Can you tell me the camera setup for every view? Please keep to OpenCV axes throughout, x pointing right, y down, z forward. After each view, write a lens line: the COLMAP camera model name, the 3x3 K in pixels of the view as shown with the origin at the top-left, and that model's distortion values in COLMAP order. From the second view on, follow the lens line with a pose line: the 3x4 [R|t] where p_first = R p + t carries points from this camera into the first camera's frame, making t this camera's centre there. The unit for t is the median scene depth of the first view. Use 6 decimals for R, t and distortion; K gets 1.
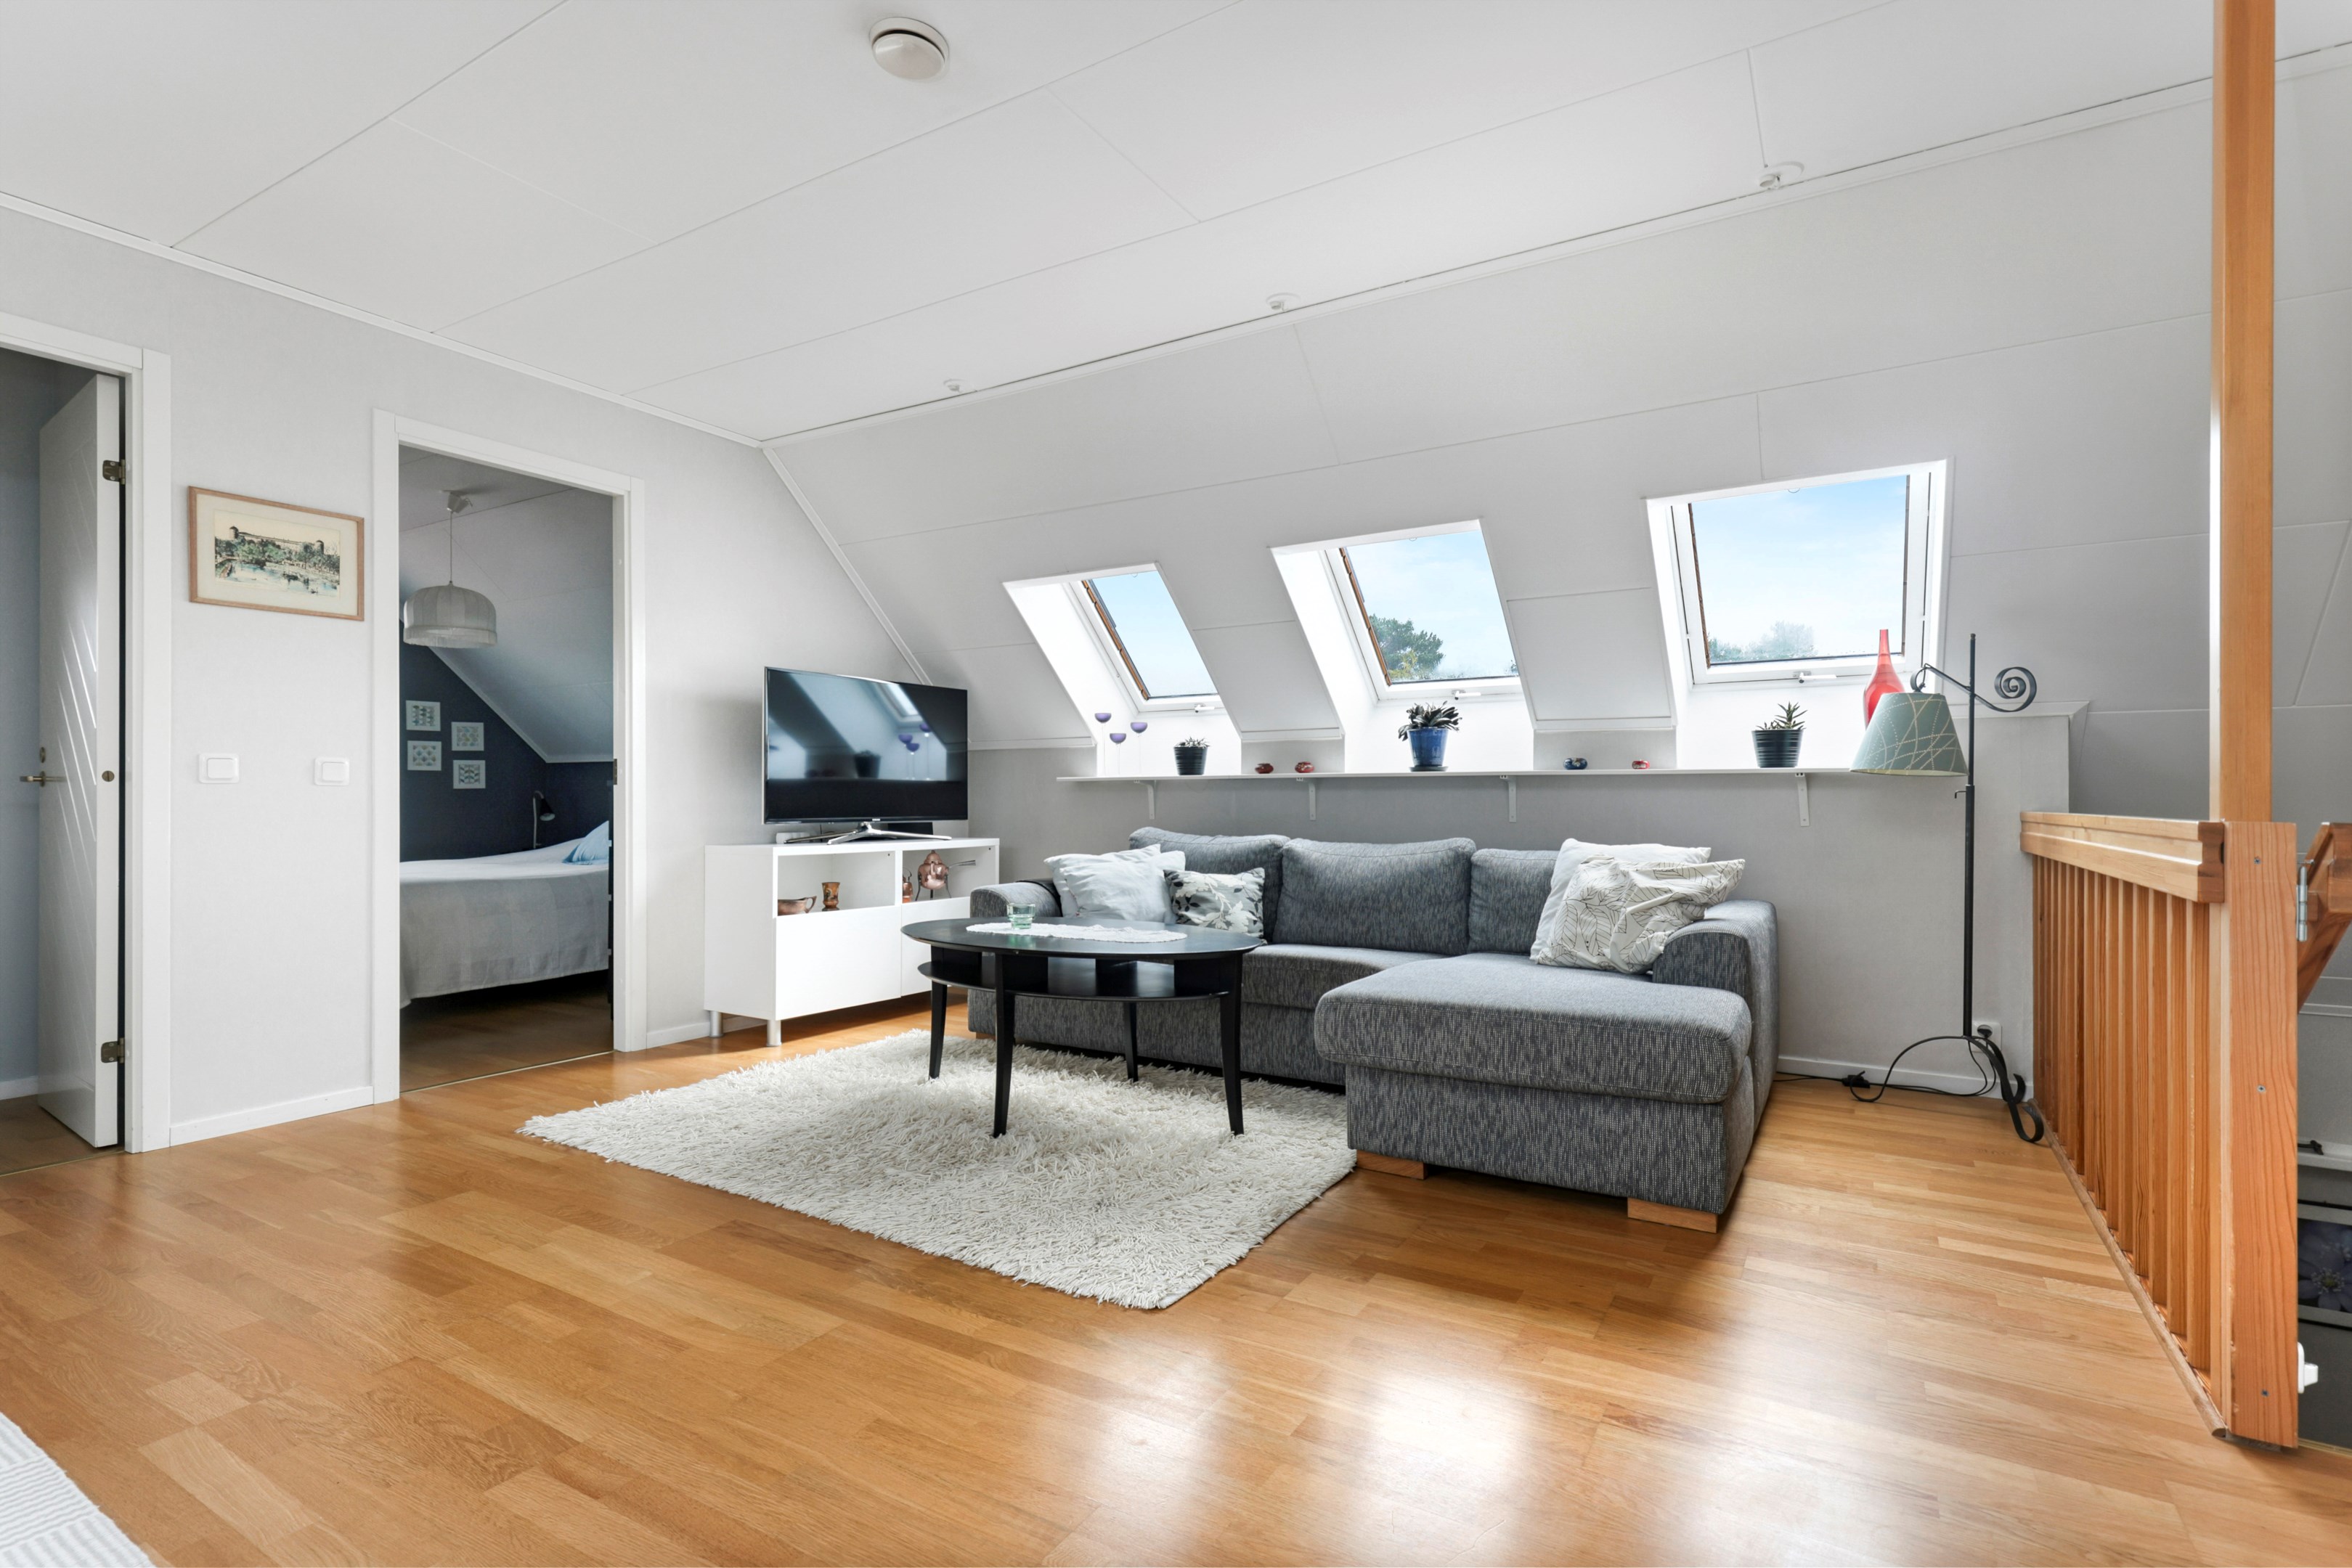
lens RADIAL K [[1065.0, 0, 1190.4], [0, 1065.0, 805.8], [0, 0, 1]] dist [0.005023, -0.001064]
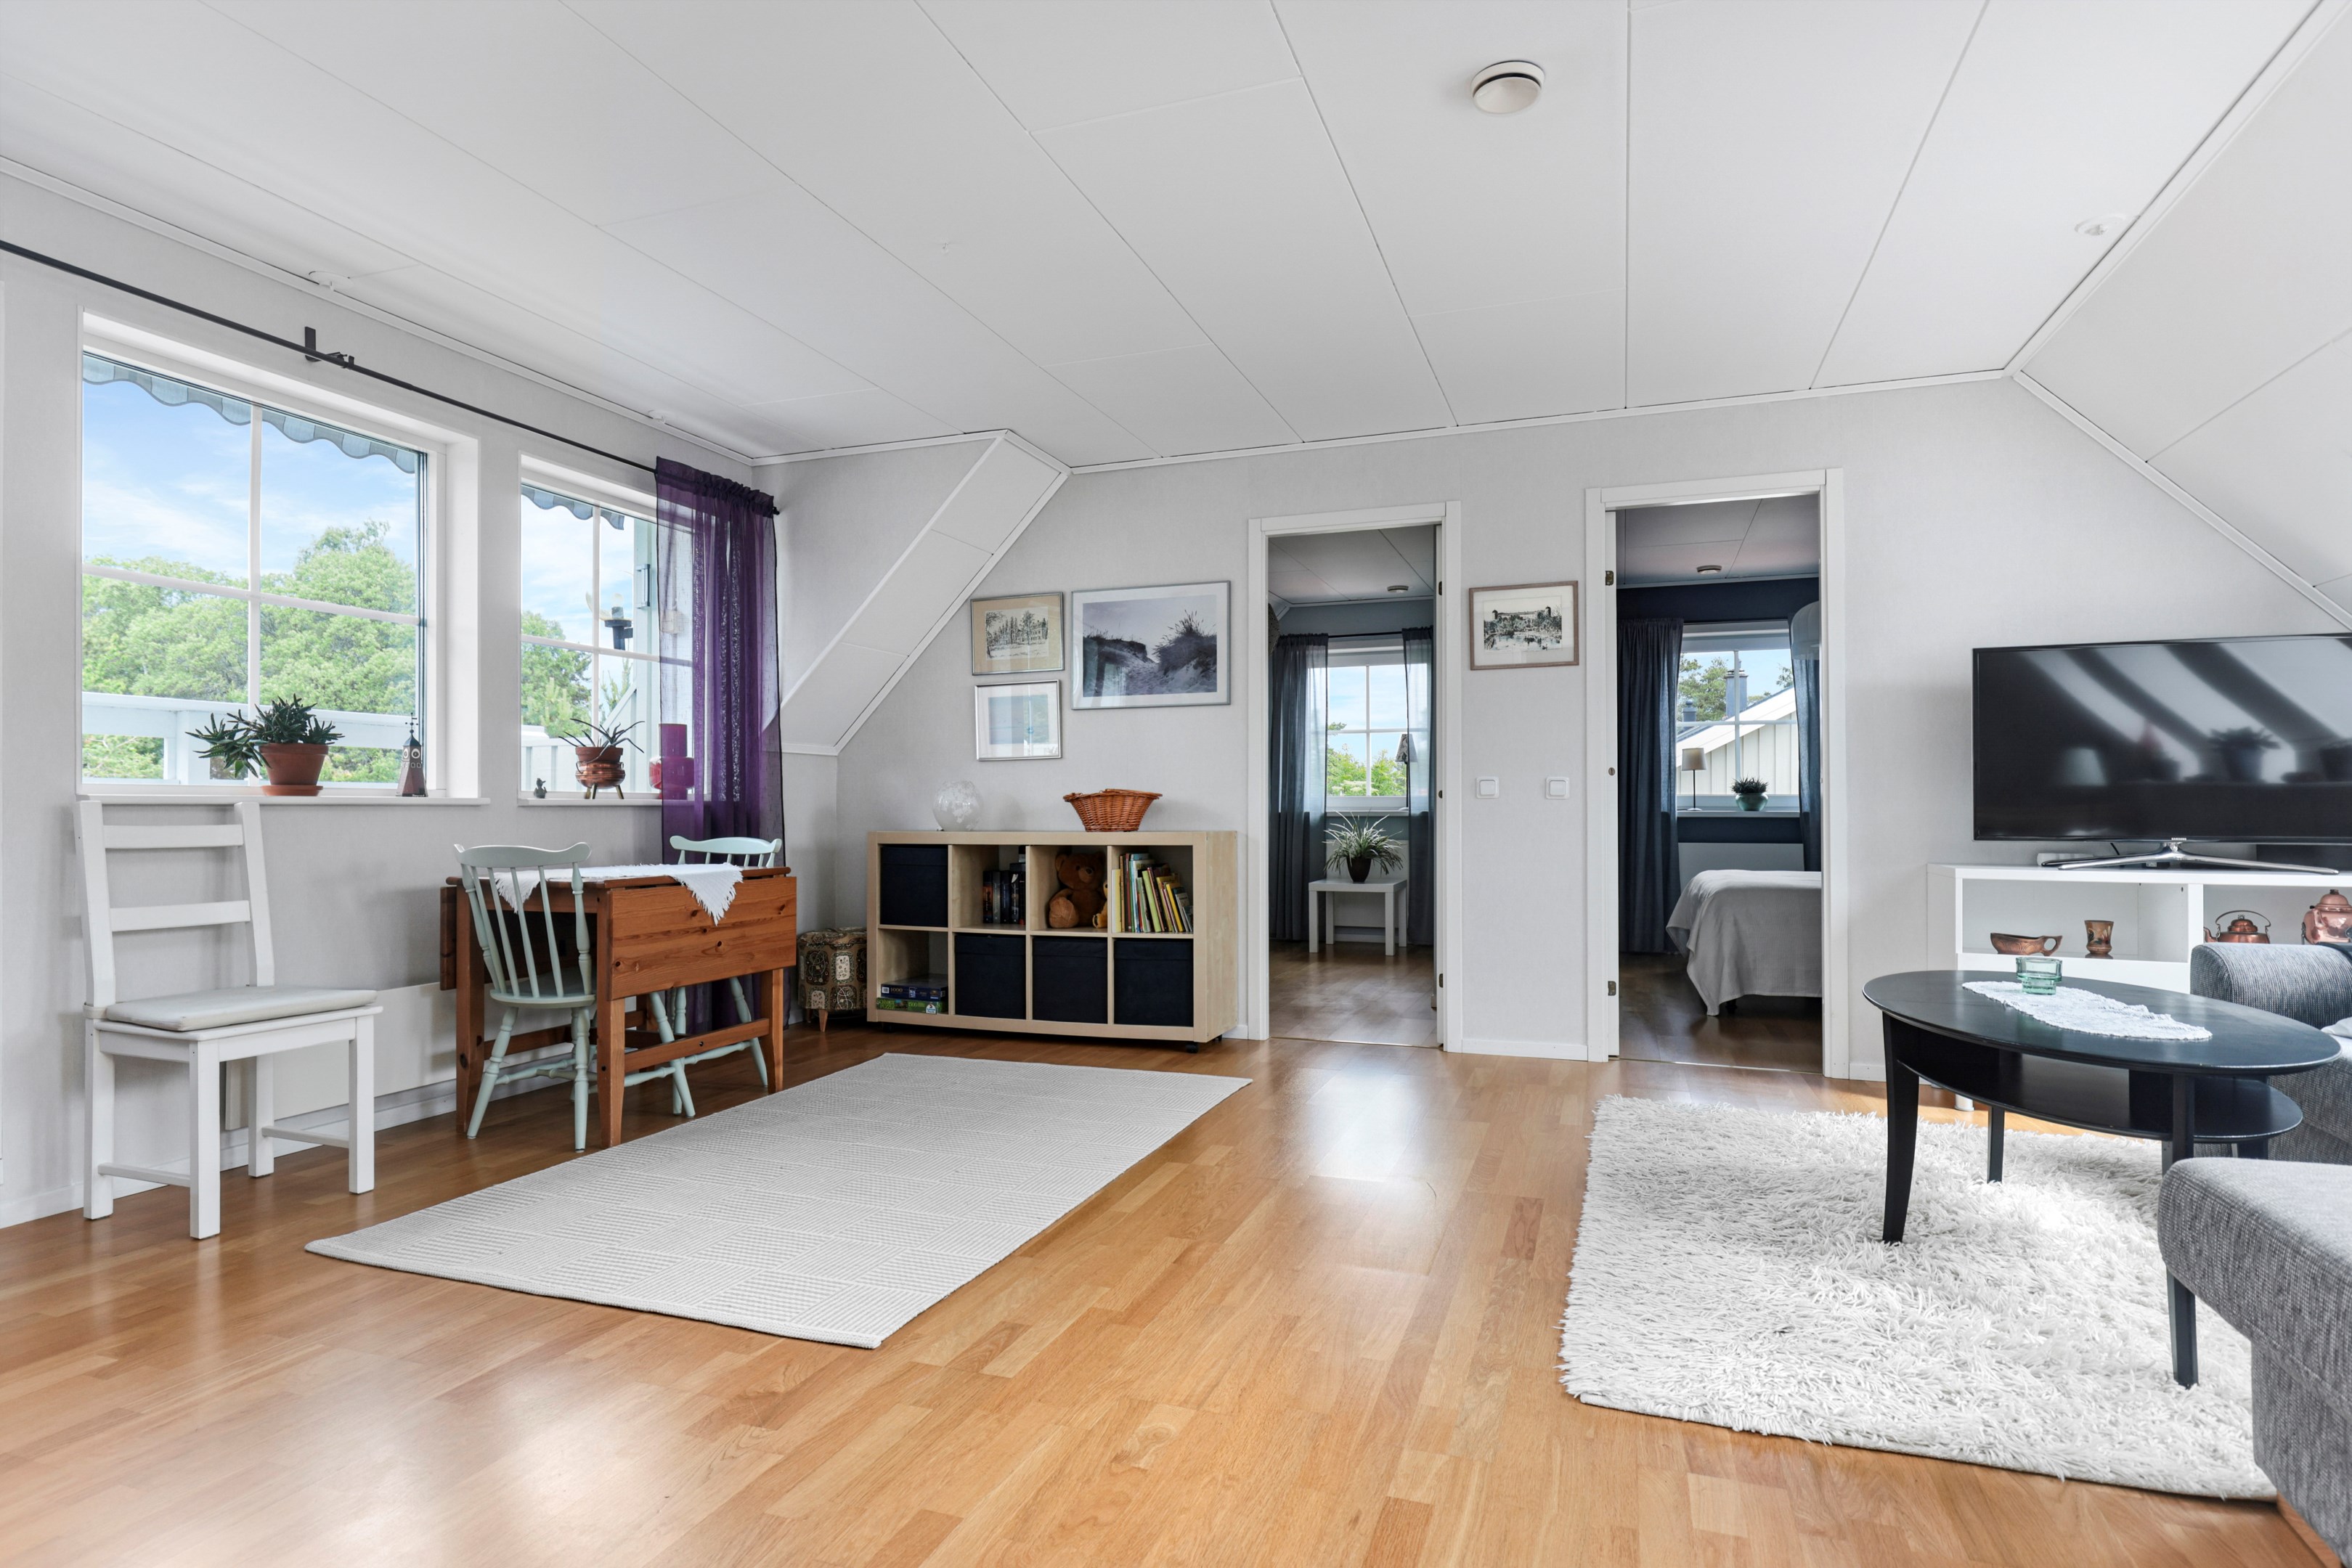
lens RADIAL K [[1267.3, 0, 1235.1], [0, 1267.3, 800.3], [0, 0, 1]] dist [-0.011668, -0.001279]
pose [[0.201698, -0.007723, -0.979417, 0.462598], [-0.005312, 0.999946, -0.008979, -0.001584], [0.979433, 0.007014, 0.201646, 0.260849]]
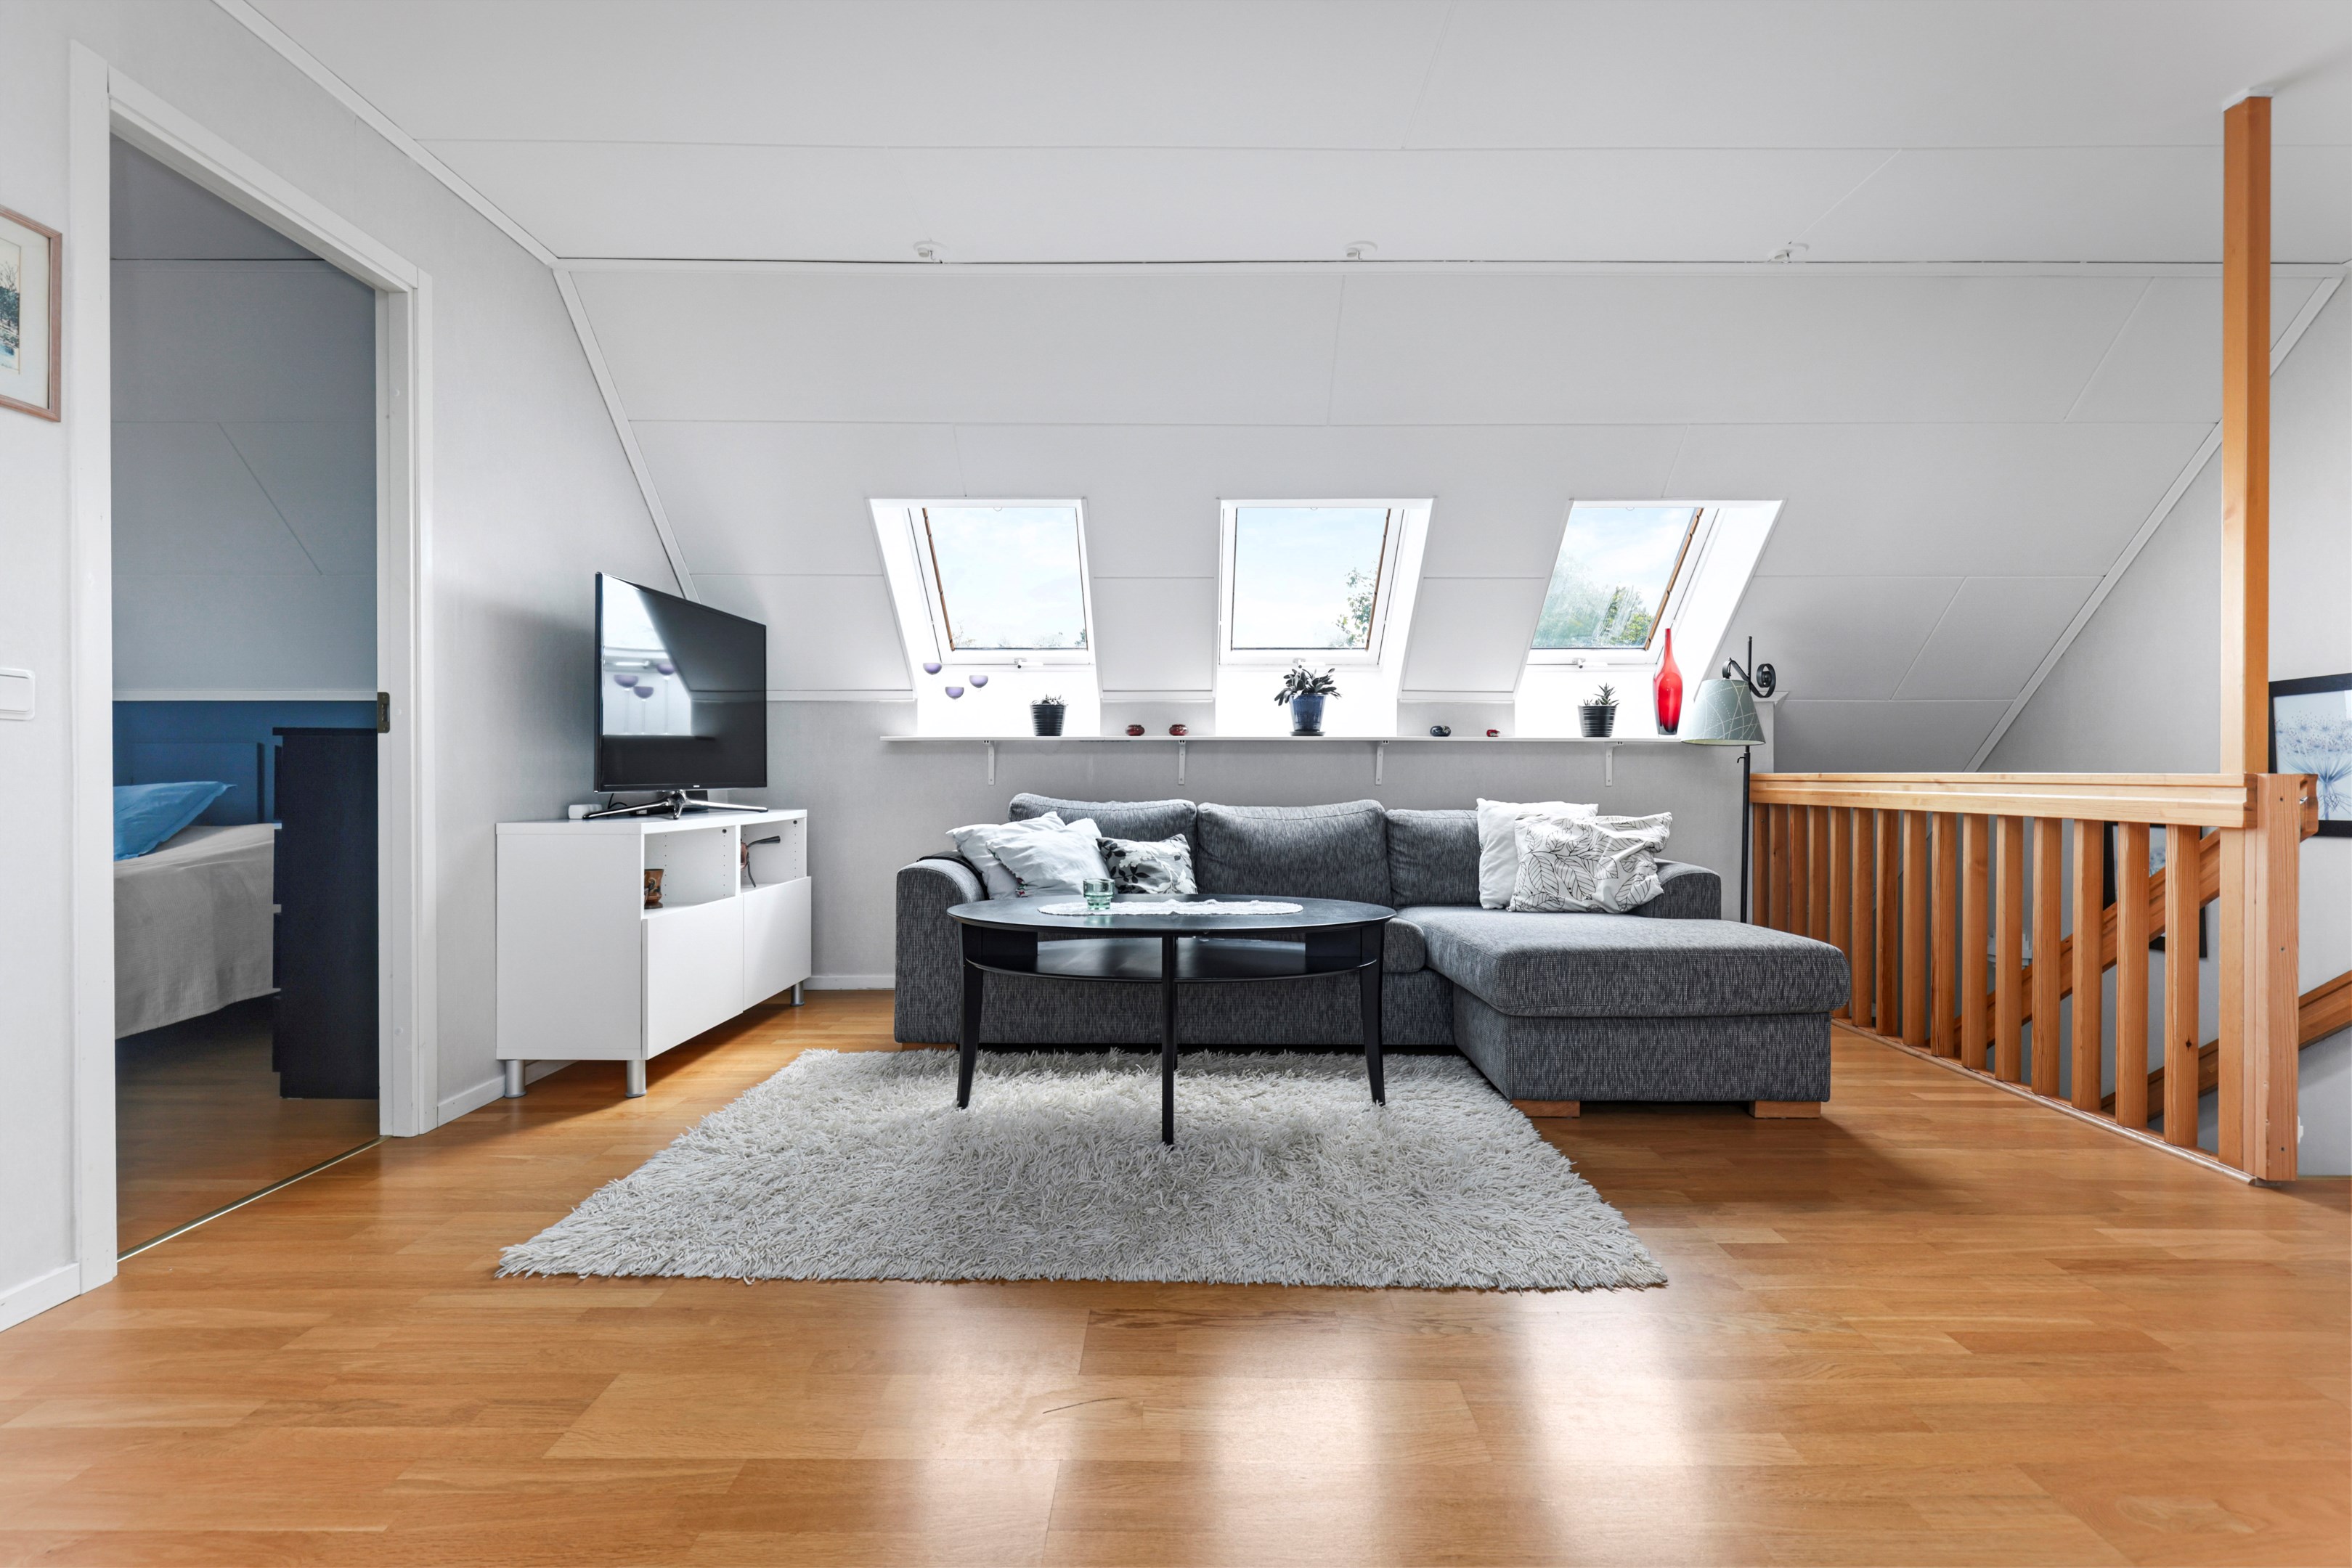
lens RADIAL K [[1065.0, 0, 1173.3], [0, 1065.0, 781.2], [0, 0, 1]] dist [0.005023, -0.001064]
pose [[0.867335, -0.002292, 0.497720, -0.445921], [0.000314, 0.999992, 0.004057, 0.007969], [-0.497725, -0.003362, 0.867328, 0.190929]]
